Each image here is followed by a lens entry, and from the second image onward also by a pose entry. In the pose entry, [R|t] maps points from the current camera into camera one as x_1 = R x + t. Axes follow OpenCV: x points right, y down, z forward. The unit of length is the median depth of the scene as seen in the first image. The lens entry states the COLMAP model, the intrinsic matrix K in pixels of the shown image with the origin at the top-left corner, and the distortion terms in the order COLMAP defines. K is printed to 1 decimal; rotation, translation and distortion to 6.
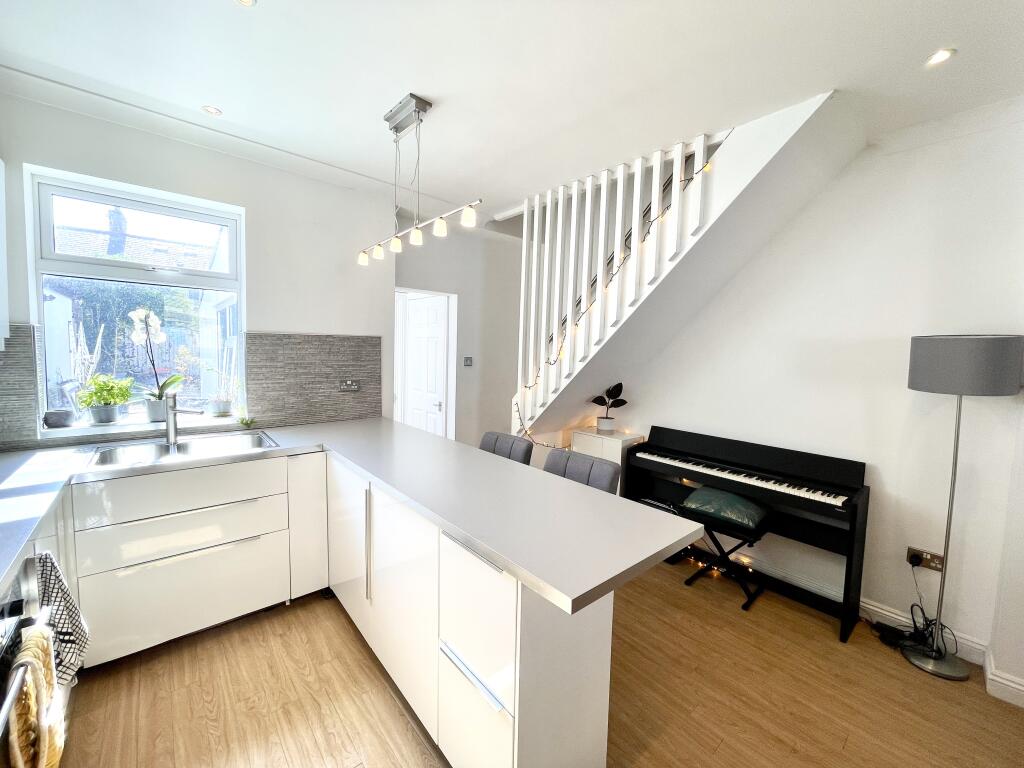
lens RADIAL K [[416.4, 0, 511.8], [0, 416.4, 381.4], [0, 0, 1]] dist [-0.001946, -0.000062]
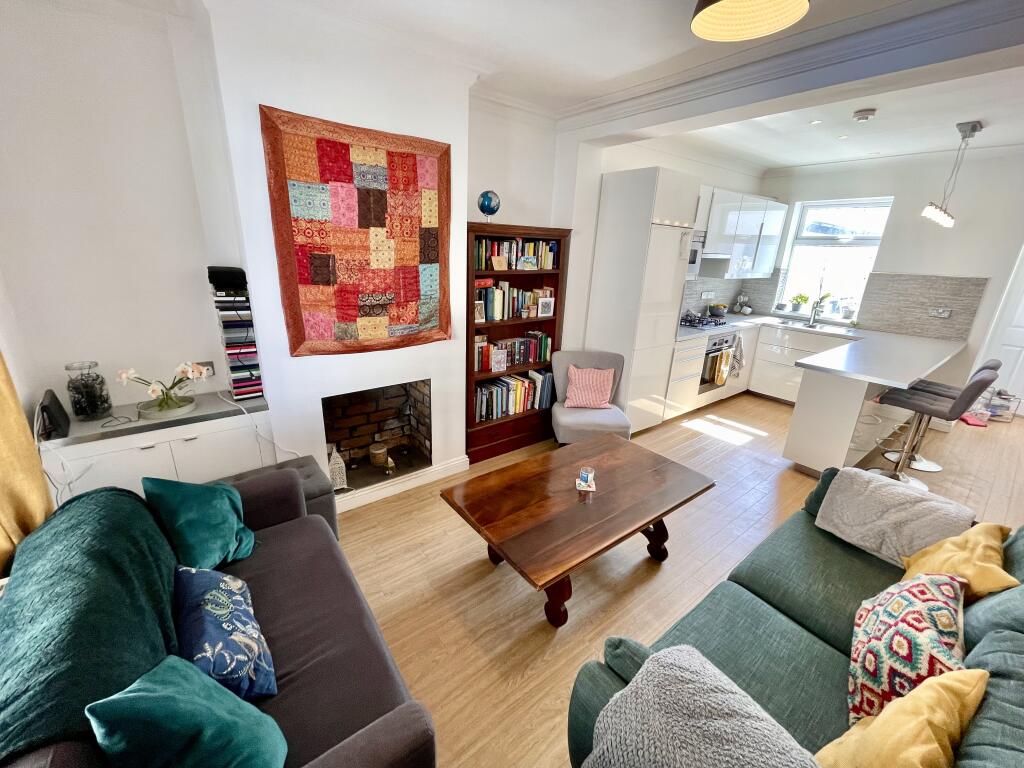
lens RADIAL K [[416.4, 0, 511.3], [0, 416.4, 383.7], [0, 0, 1]] dist [-0.001946, -0.000062]
pose [[-0.049715, 0.278954, -0.959017, 1.166357], [-0.116837, 0.951987, 0.282966, 0.009622], [0.991906, 0.126116, -0.014736, -0.393003]]
